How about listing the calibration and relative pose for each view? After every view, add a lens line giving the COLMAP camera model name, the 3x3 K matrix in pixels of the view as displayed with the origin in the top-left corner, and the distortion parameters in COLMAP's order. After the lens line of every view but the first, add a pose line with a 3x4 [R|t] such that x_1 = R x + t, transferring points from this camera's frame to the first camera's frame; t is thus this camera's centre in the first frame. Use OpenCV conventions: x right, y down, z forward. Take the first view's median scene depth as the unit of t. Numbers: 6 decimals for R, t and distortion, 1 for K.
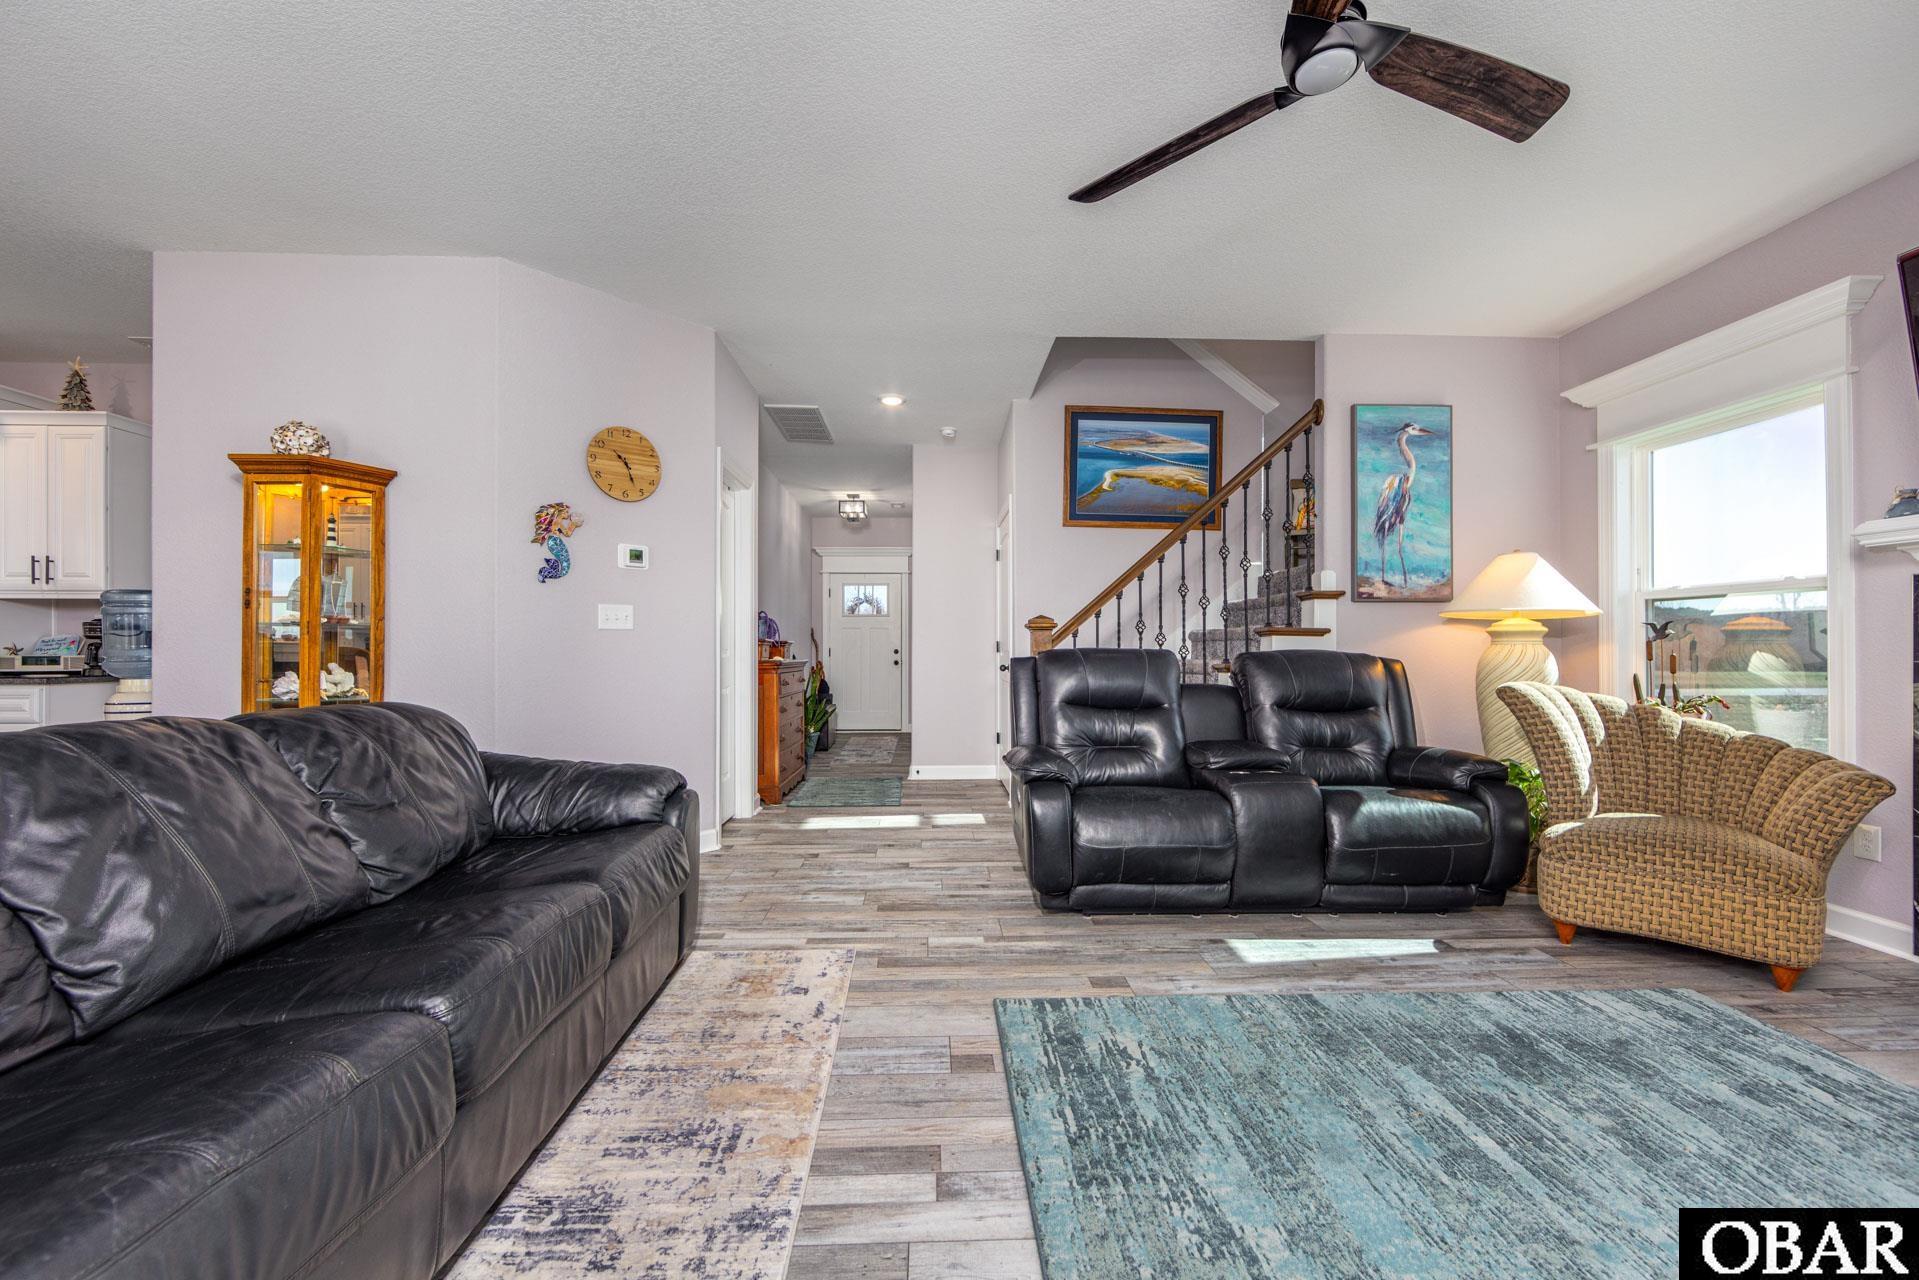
lens RADIAL K [[750.6, 0, 961.9], [0, 750.6, 647.2], [0, 0, 1]] dist [-0.005605, -0.000235]
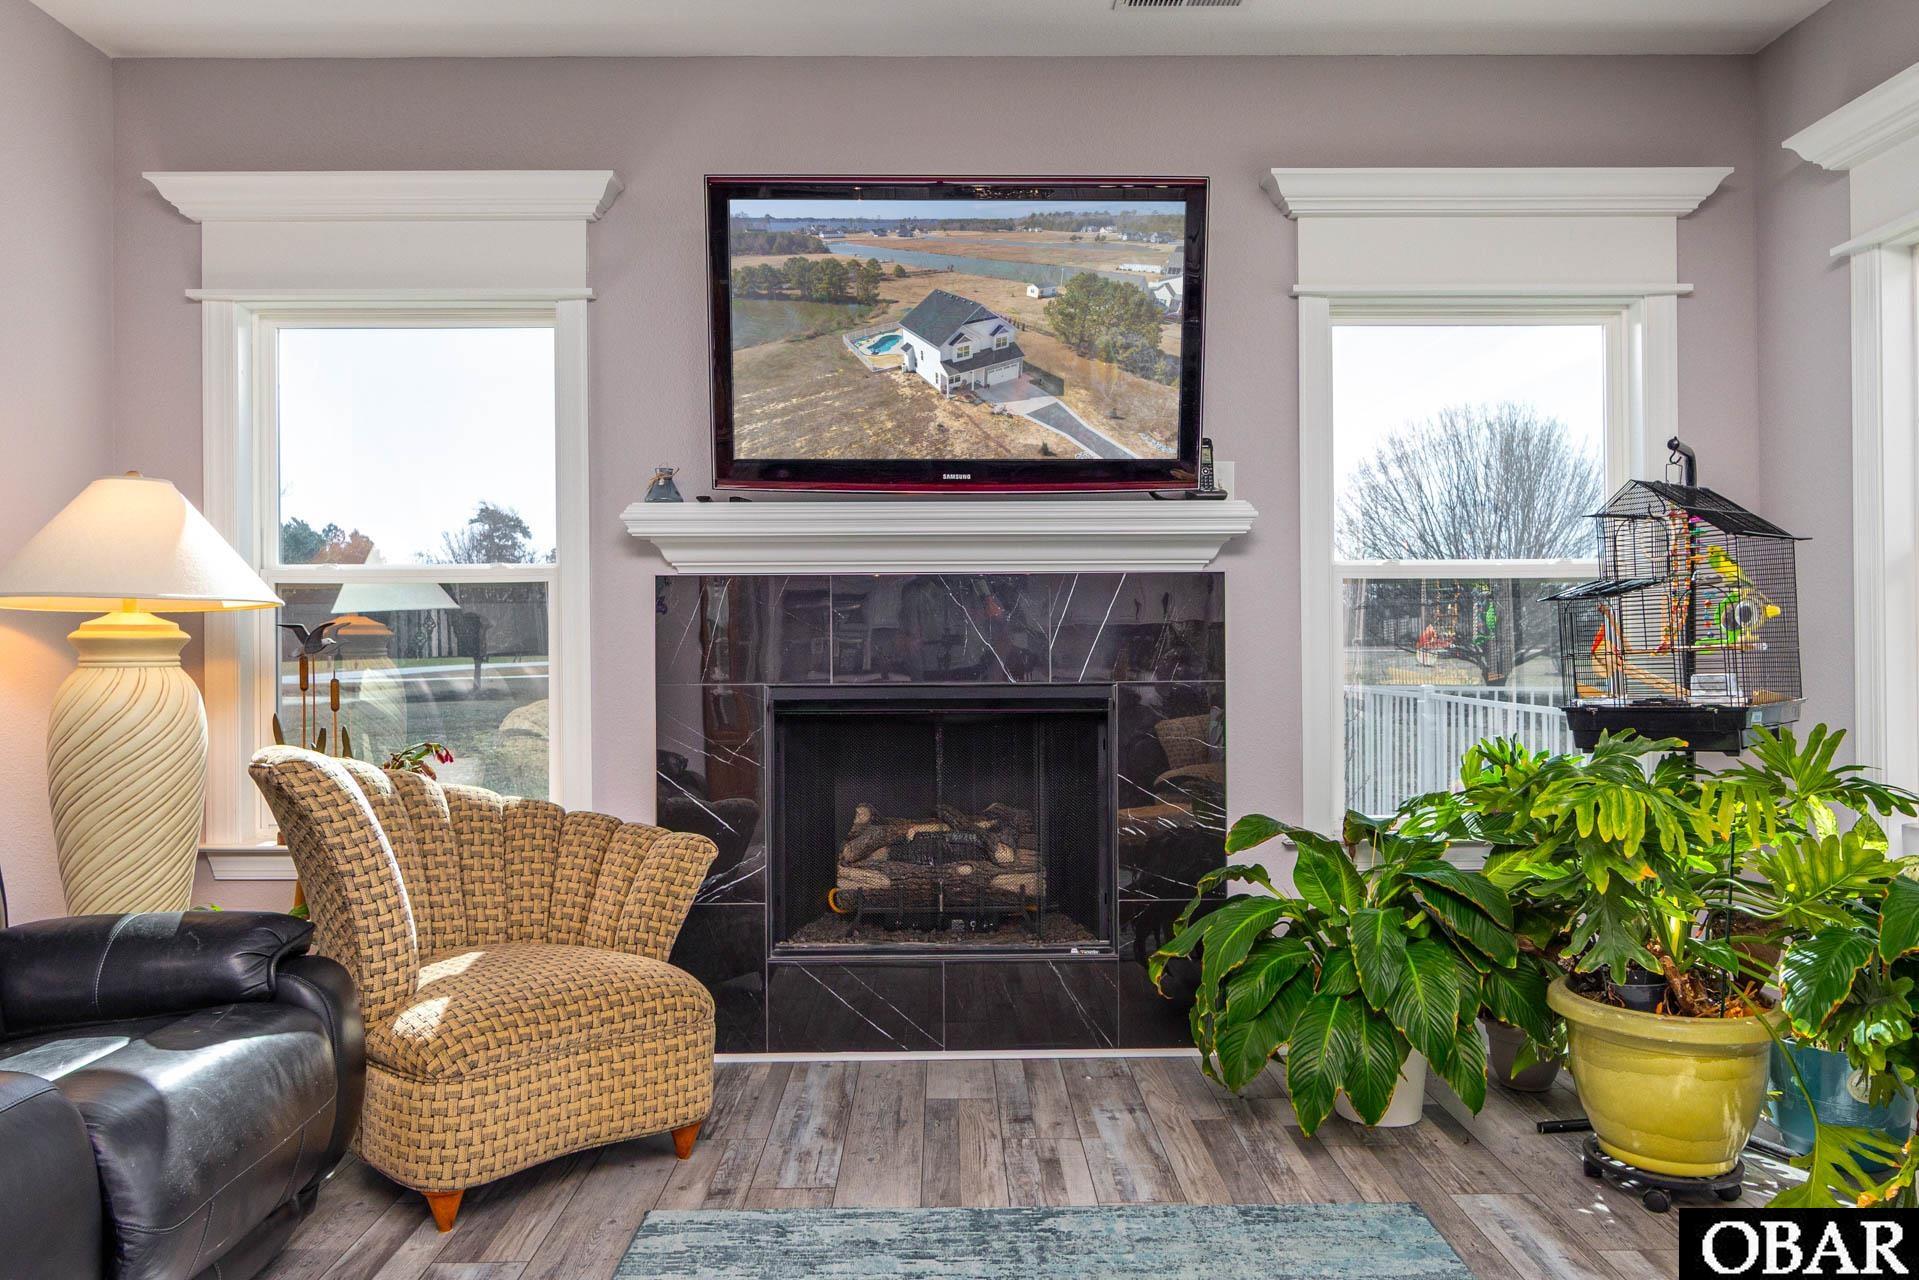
lens RADIAL K [[1344.9, 0, 969.8], [0, 1344.9, 640.3], [0, 0, 1]] dist [0.005887, -0.005046]
pose [[0.030785, 0.003742, 0.999519, -0.189803], [0.000125, 0.999993, -0.003748, -0.029468], [-0.999526, 0.000241, 0.030784, 0.763803]]
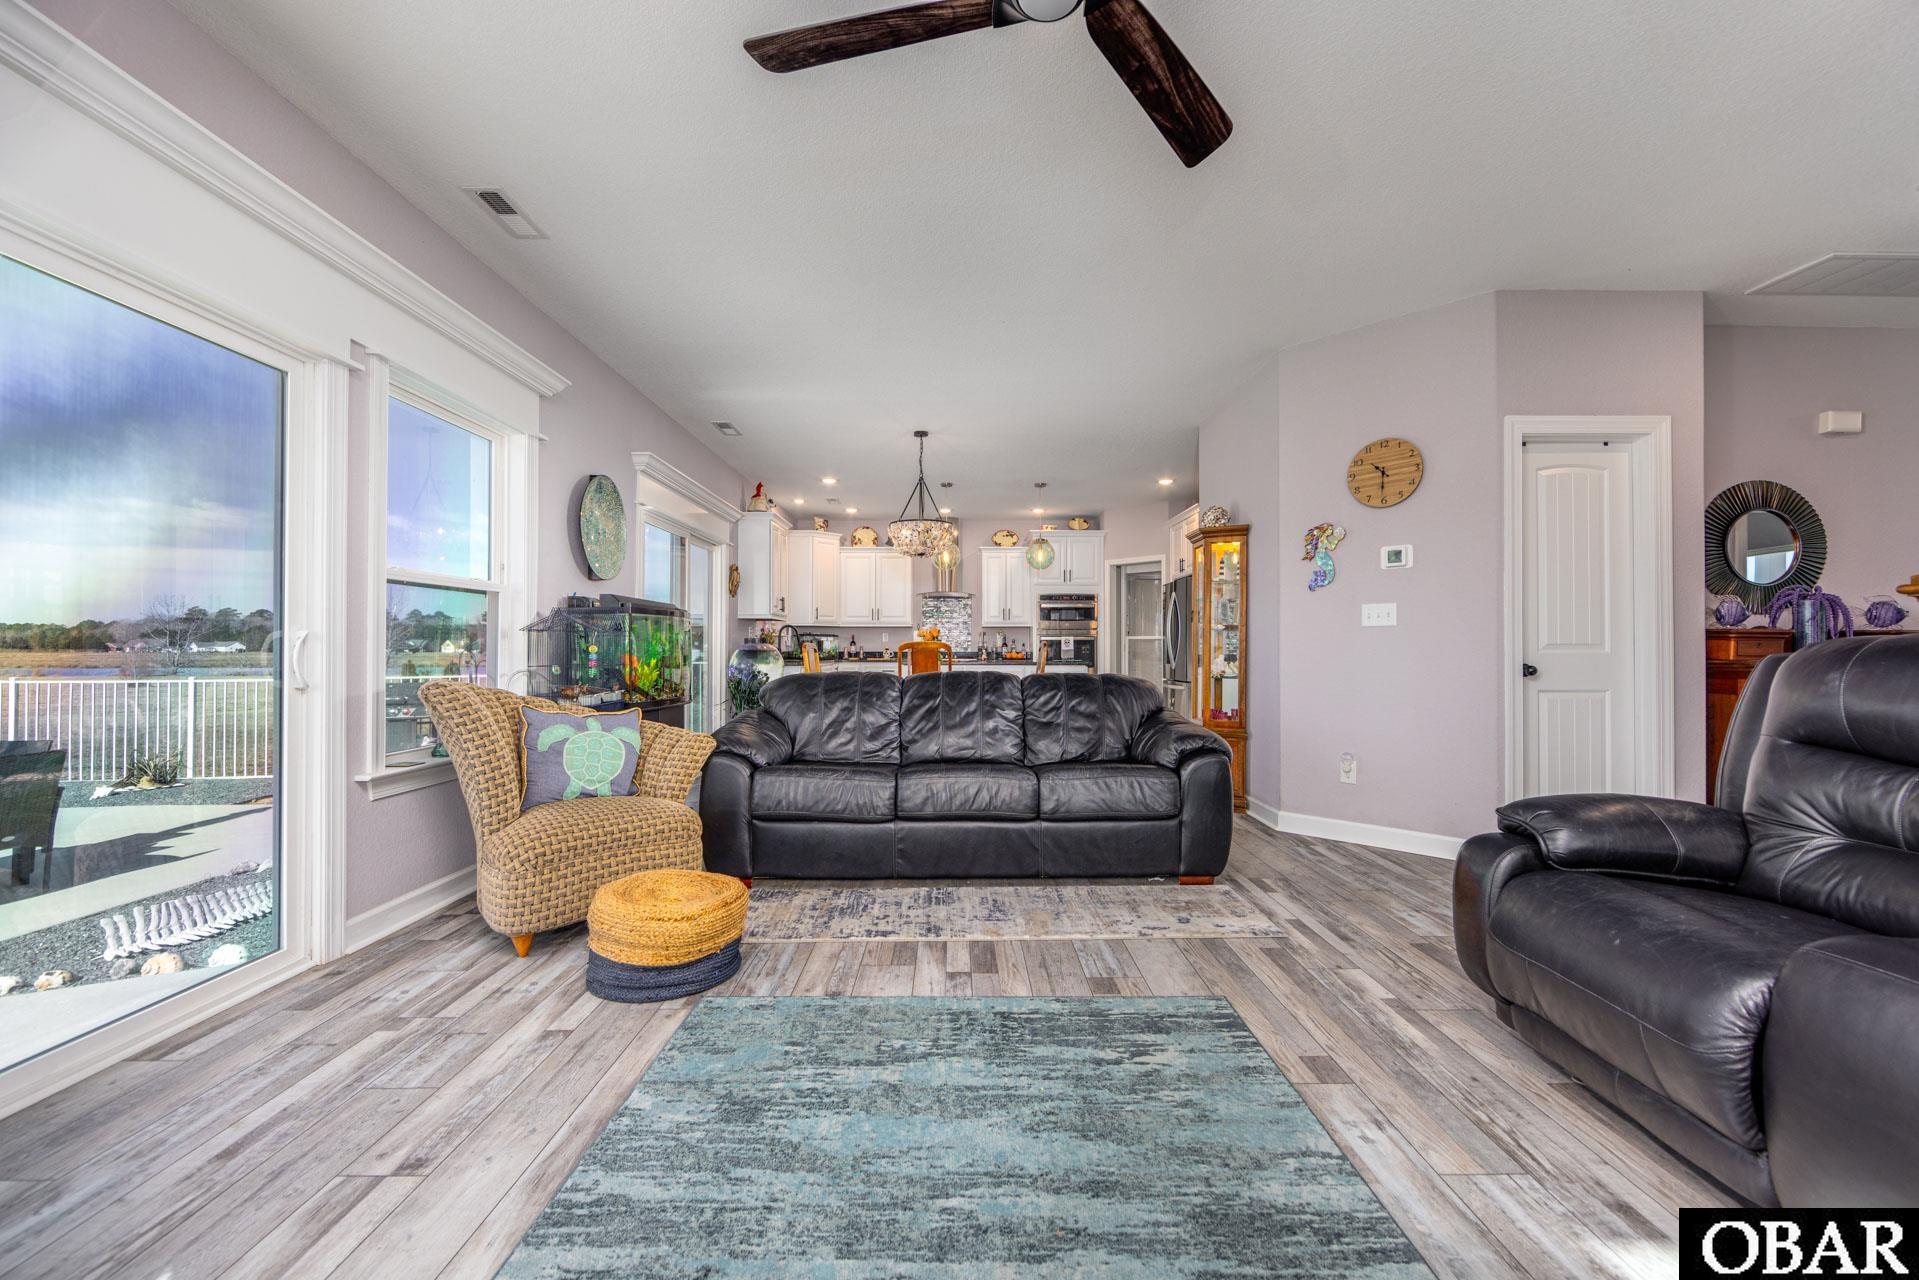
lens RADIAL K [[750.6, 0, 970.1], [0, 750.6, 649.4], [0, 0, 1]] dist [-0.005605, -0.000235]
pose [[-0.025736, -0.003016, -0.999664, 1.109115], [0.004282, 0.999986, -0.003127, 0.018112], [0.999660, -0.004361, -0.025723, 0.745032]]
